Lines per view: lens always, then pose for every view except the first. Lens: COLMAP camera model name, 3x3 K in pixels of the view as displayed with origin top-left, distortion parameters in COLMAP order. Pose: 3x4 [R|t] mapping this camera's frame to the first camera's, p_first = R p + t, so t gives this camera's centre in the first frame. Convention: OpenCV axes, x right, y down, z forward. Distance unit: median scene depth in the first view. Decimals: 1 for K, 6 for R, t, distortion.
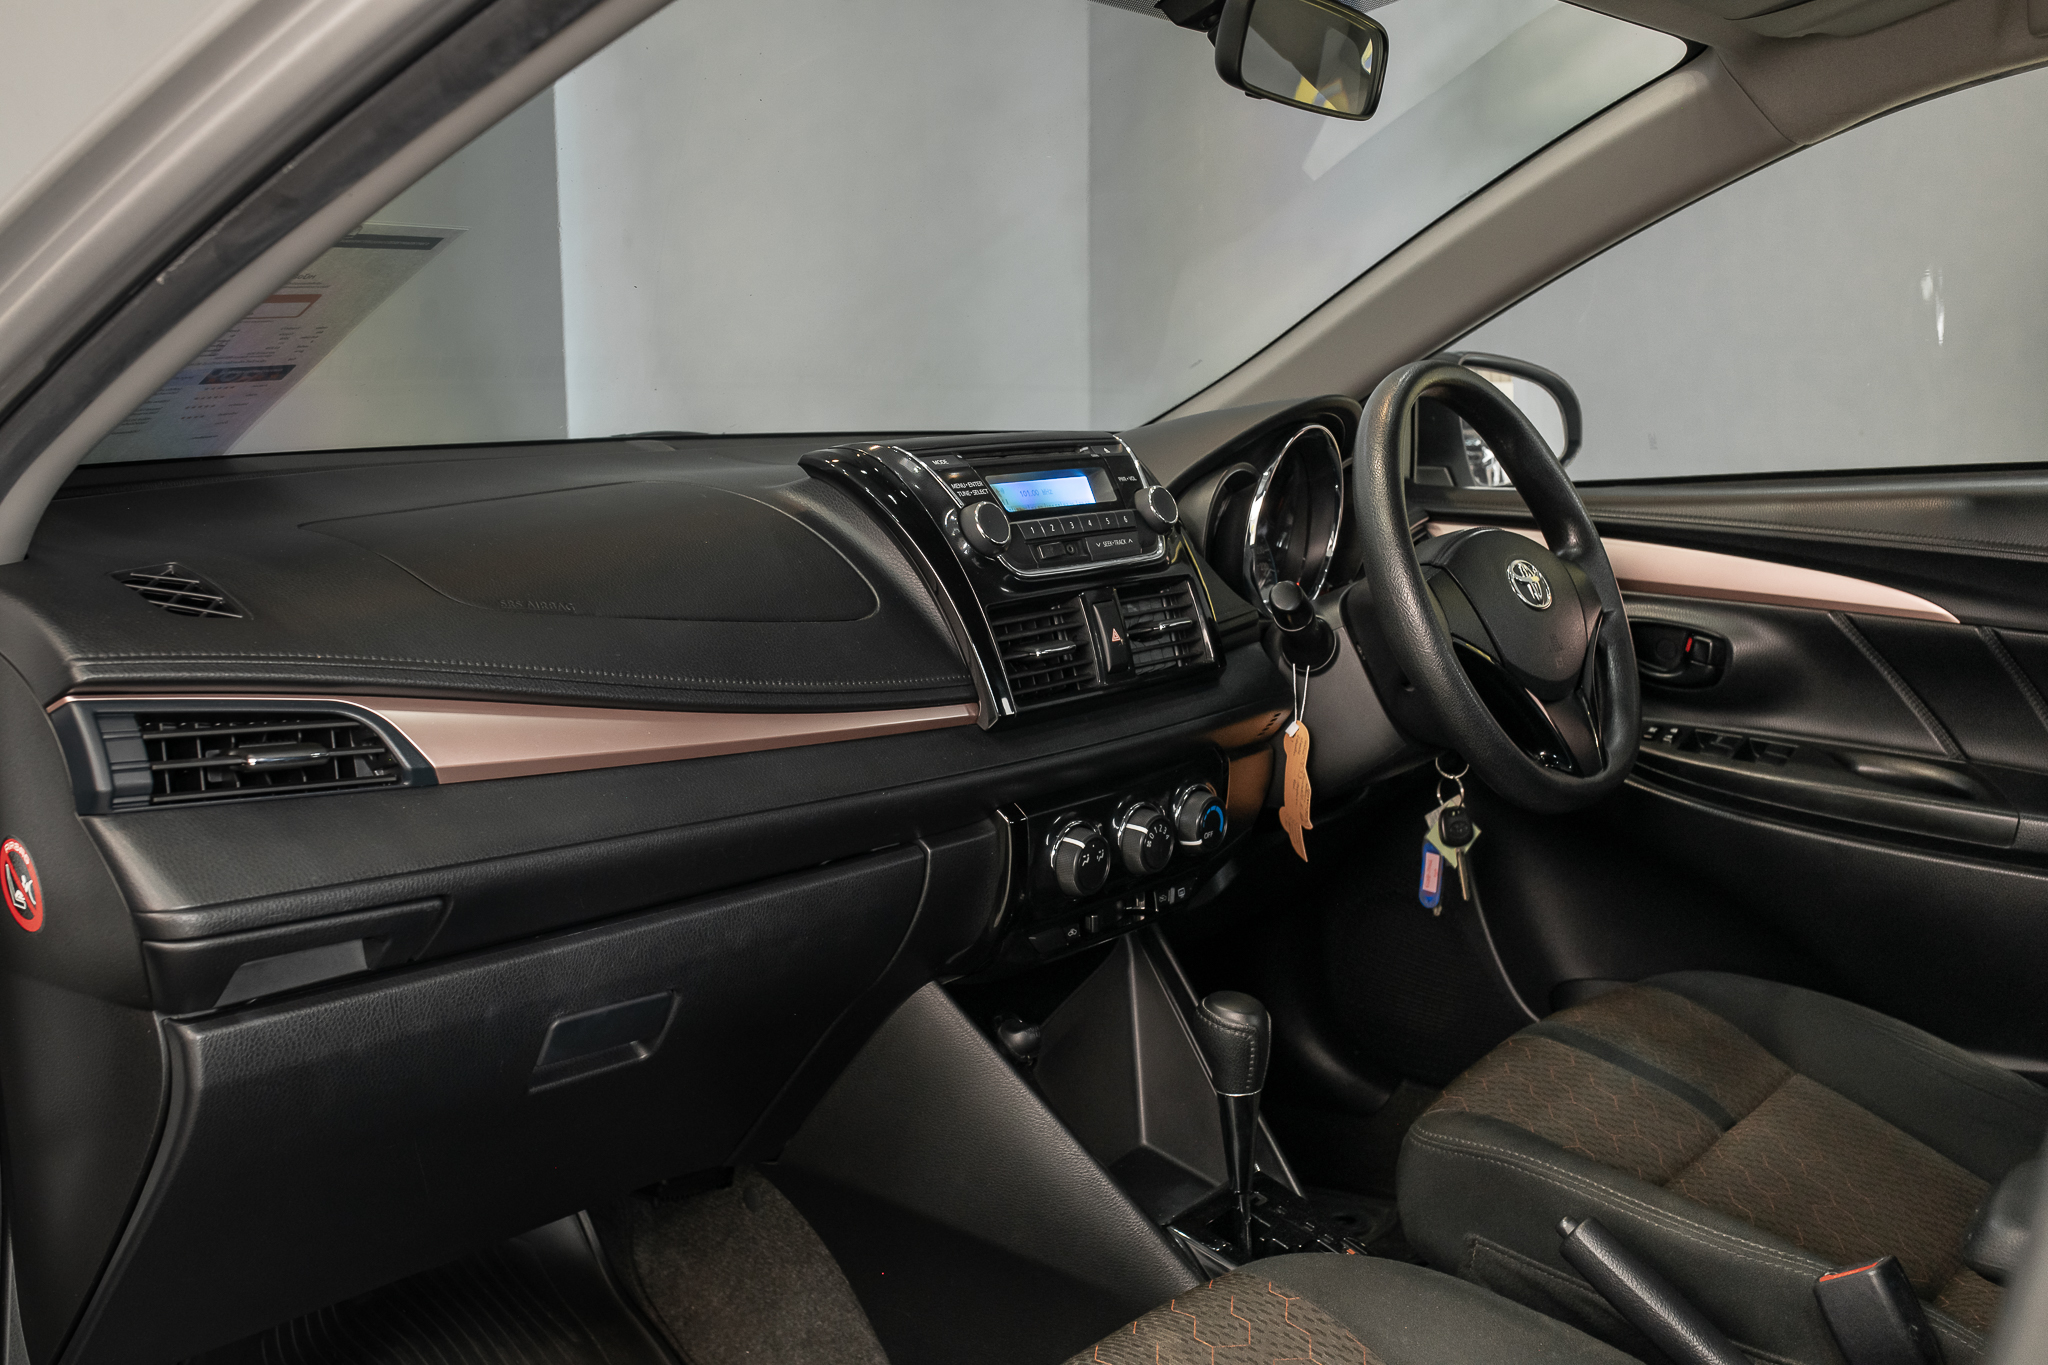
lens RADIAL K [[1981.0, 0, 1024.0], [0, 1981.0, 682.5], [0, 0, 1]] dist [-0.023503, 0.002897]
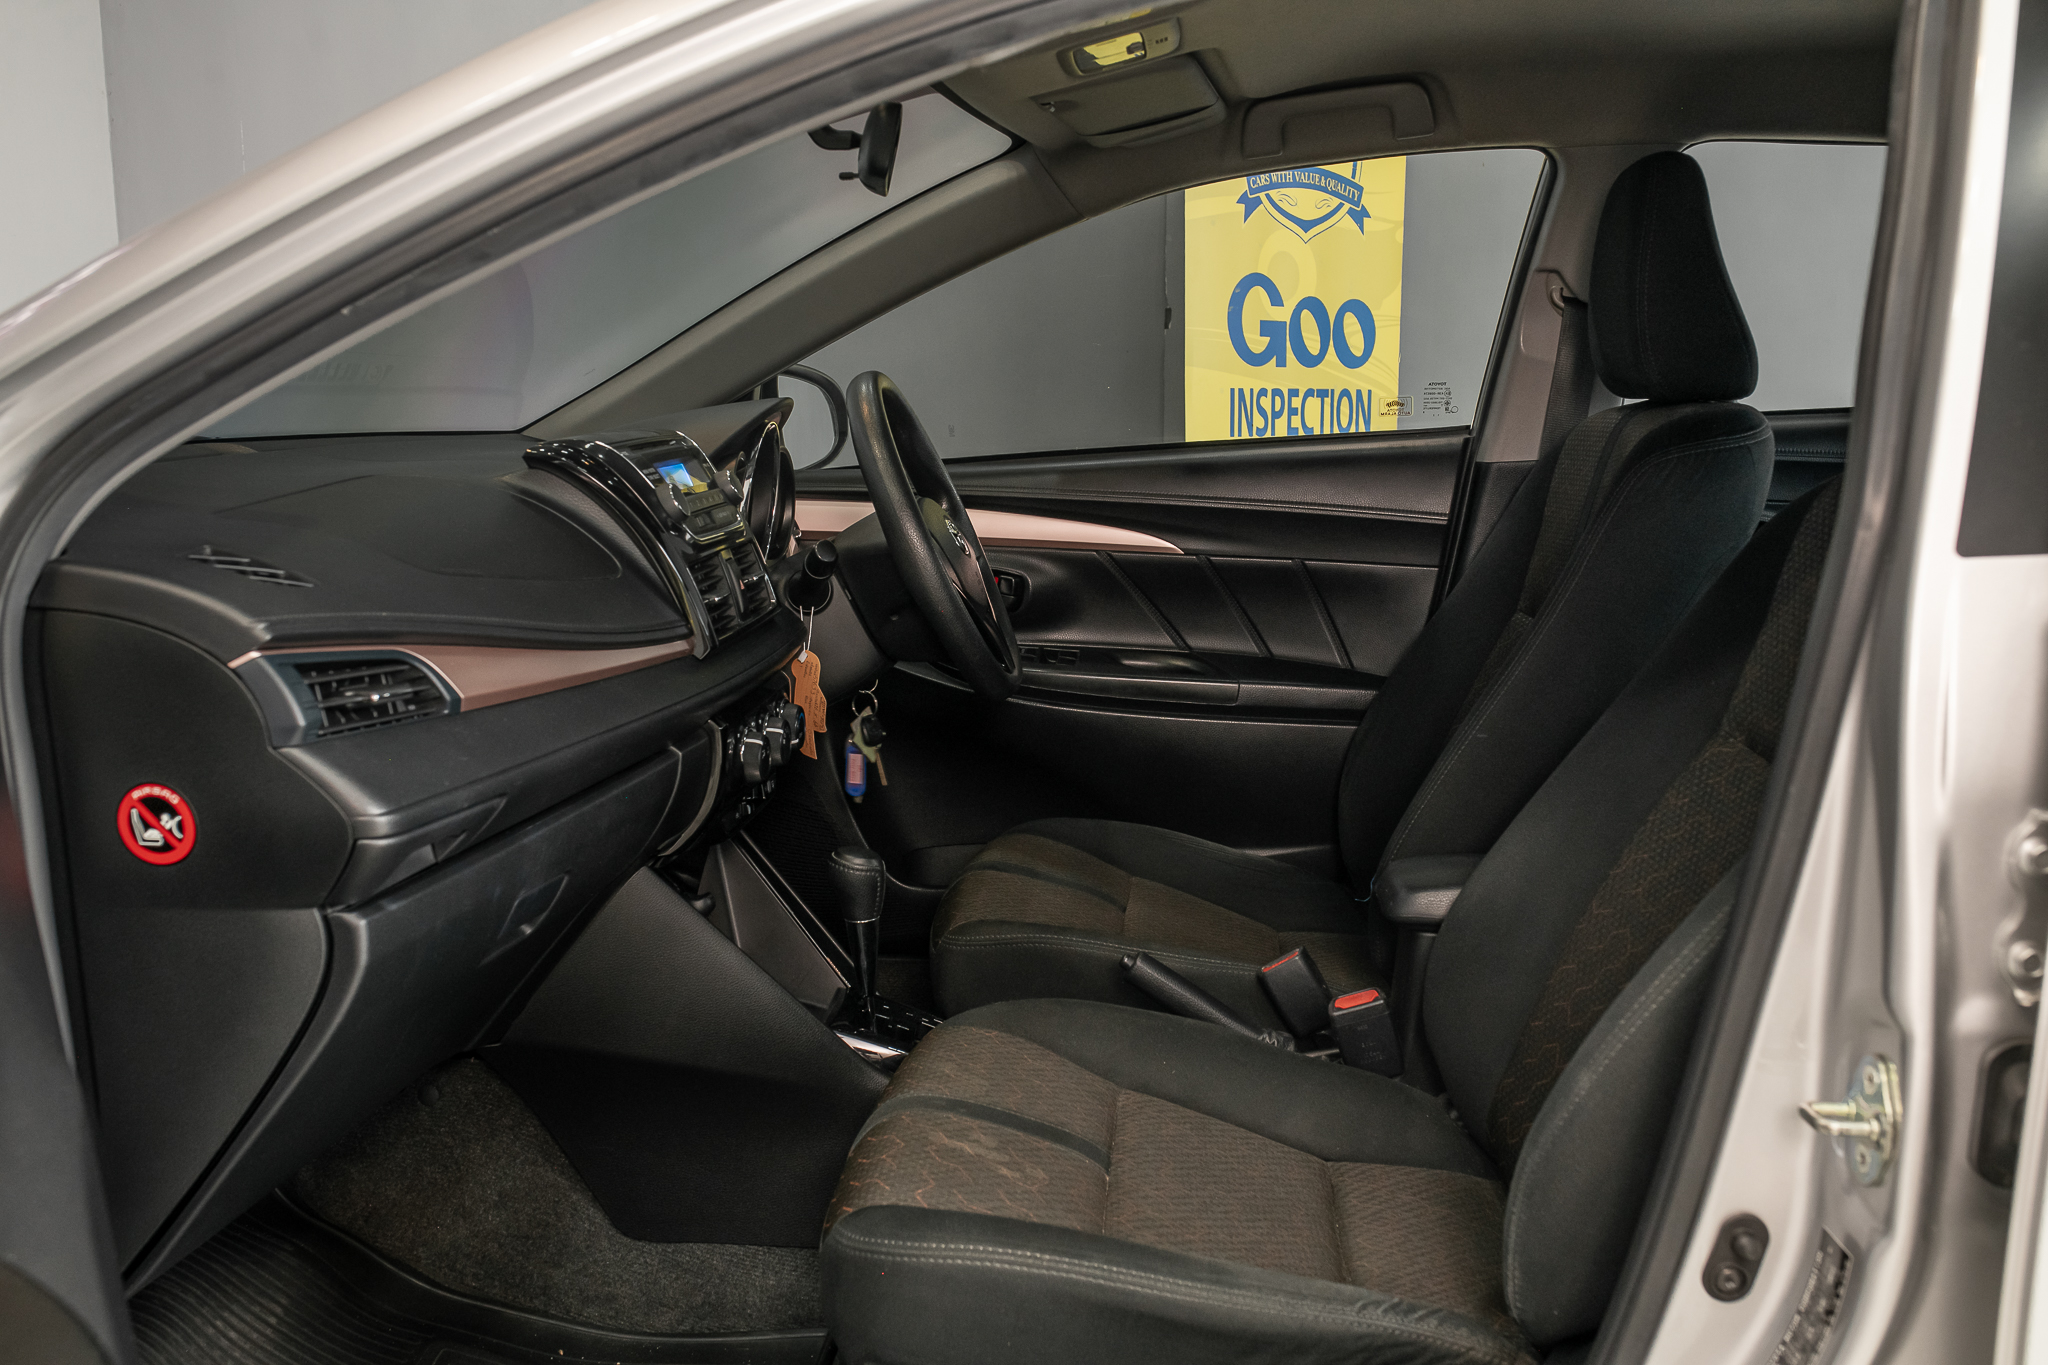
lens RADIAL K [[1981.0, 0, 1024.0], [0, 1981.0, 682.5], [0, 0, 1]] dist [-0.023503, 0.002897]
pose [[0.843588, -0.081383, 0.530788, -0.443903], [0.080445, 0.996447, 0.024927, 0.020317], [-0.530931, 0.021671, 0.847138, -0.170079]]
